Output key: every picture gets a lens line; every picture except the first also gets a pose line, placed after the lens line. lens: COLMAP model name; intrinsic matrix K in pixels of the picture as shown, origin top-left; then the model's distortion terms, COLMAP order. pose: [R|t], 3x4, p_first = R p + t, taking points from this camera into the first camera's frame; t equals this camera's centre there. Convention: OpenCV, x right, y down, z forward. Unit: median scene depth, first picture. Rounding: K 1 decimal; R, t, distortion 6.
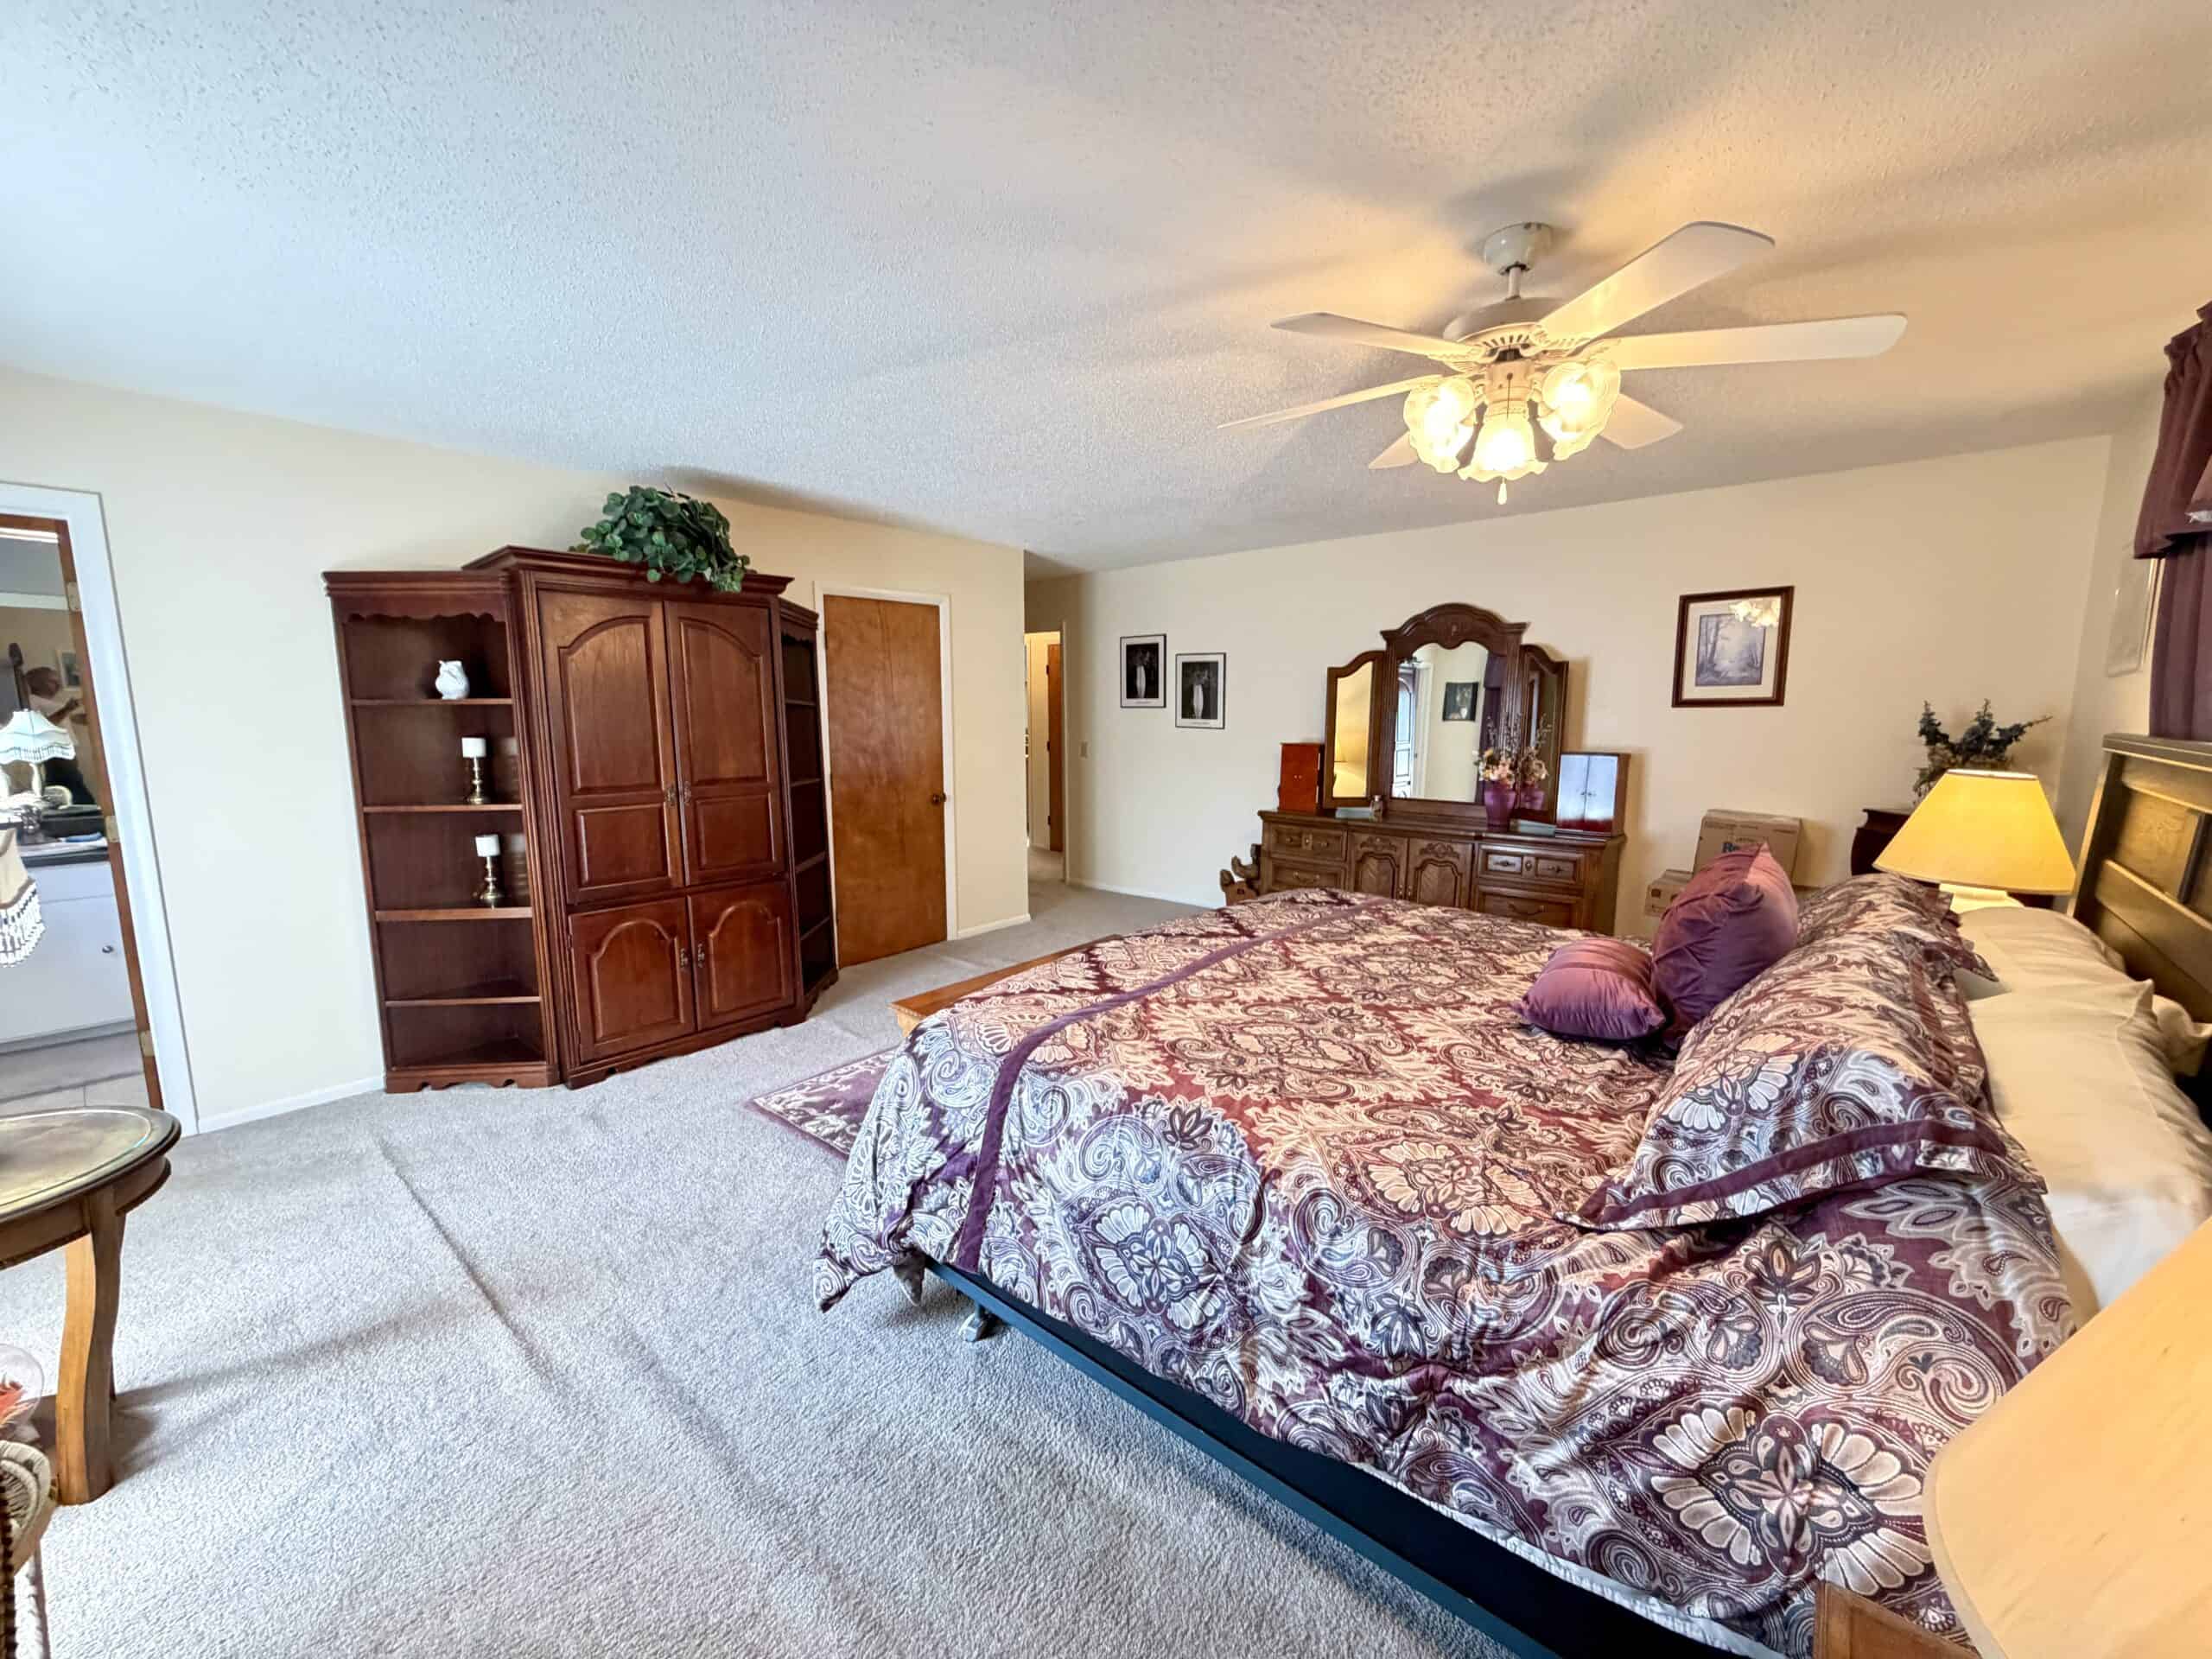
lens RADIAL K [[885.6, 0, 1110.8], [0, 885.6, 840.8], [0, 0, 1]] dist [-0.002014, -0.000226]
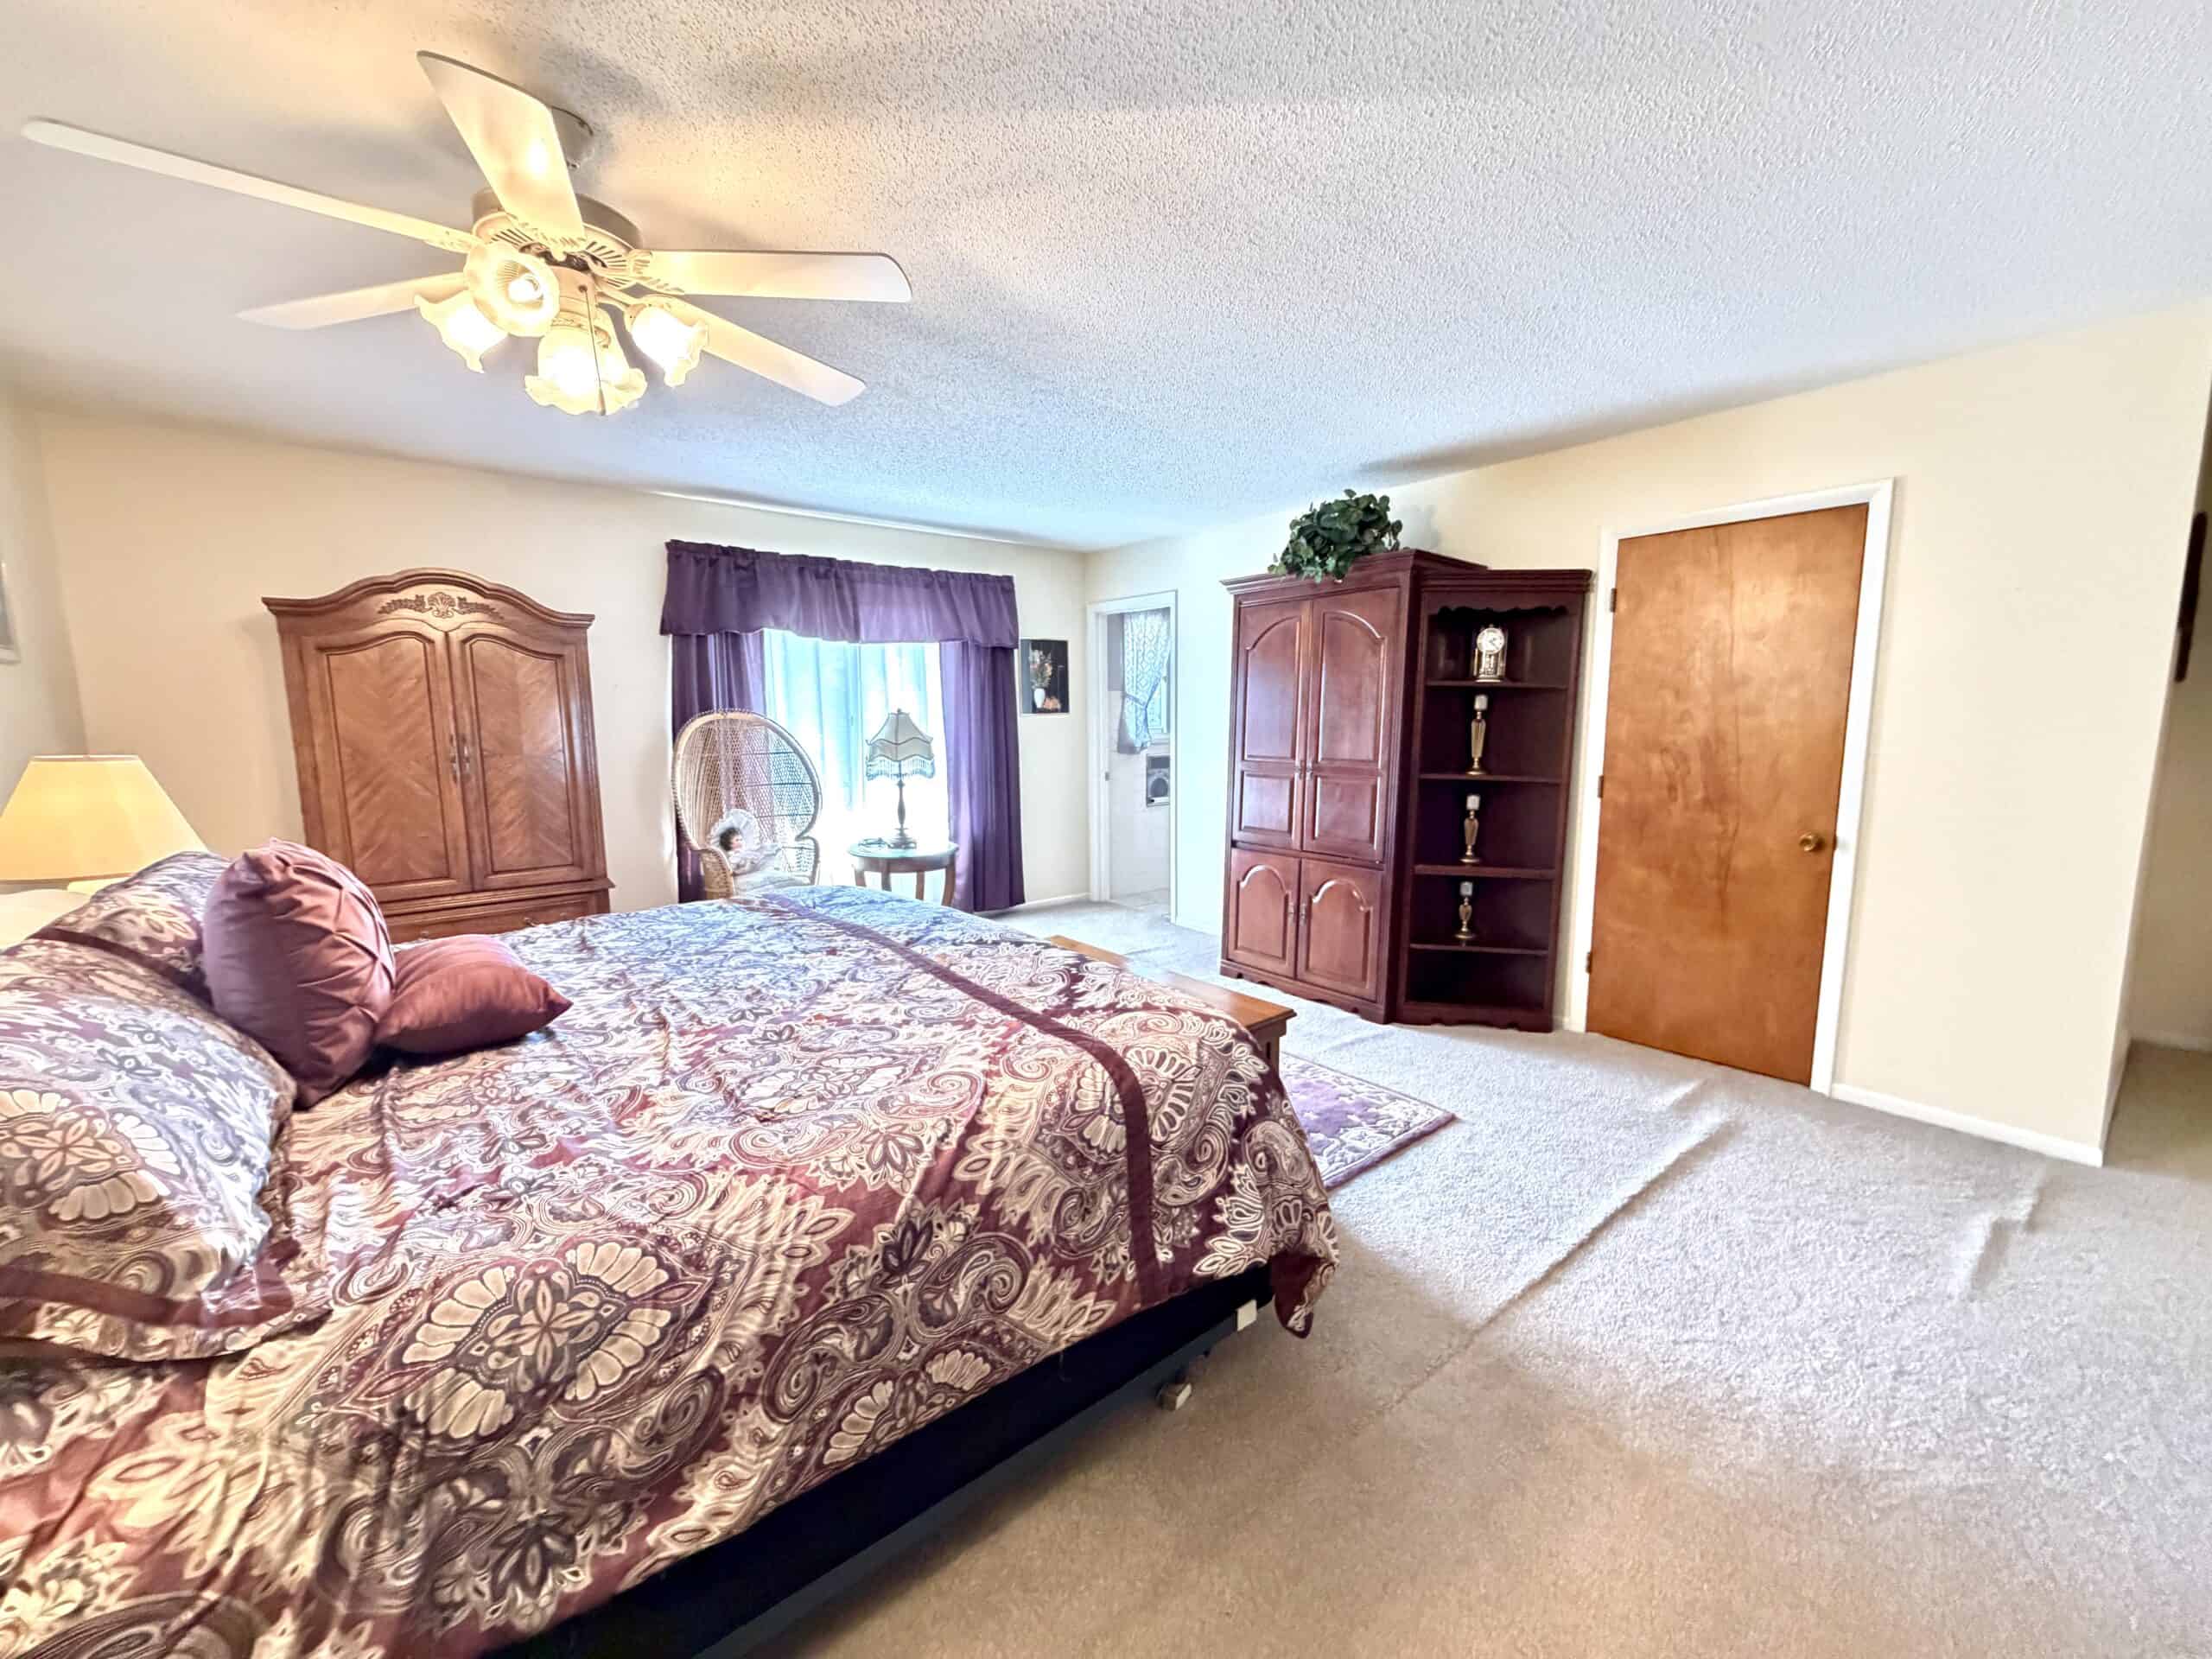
lens RADIAL K [[885.6, 0, 1104.4], [0, 885.6, 819.0], [0, 0, 1]] dist [-0.002014, -0.000226]
pose [[-0.161049, 0.136611, -0.977446, 0.484678], [-0.142372, 0.976799, 0.159979, -0.095915], [0.976623, 0.164925, -0.137863, 0.666245]]
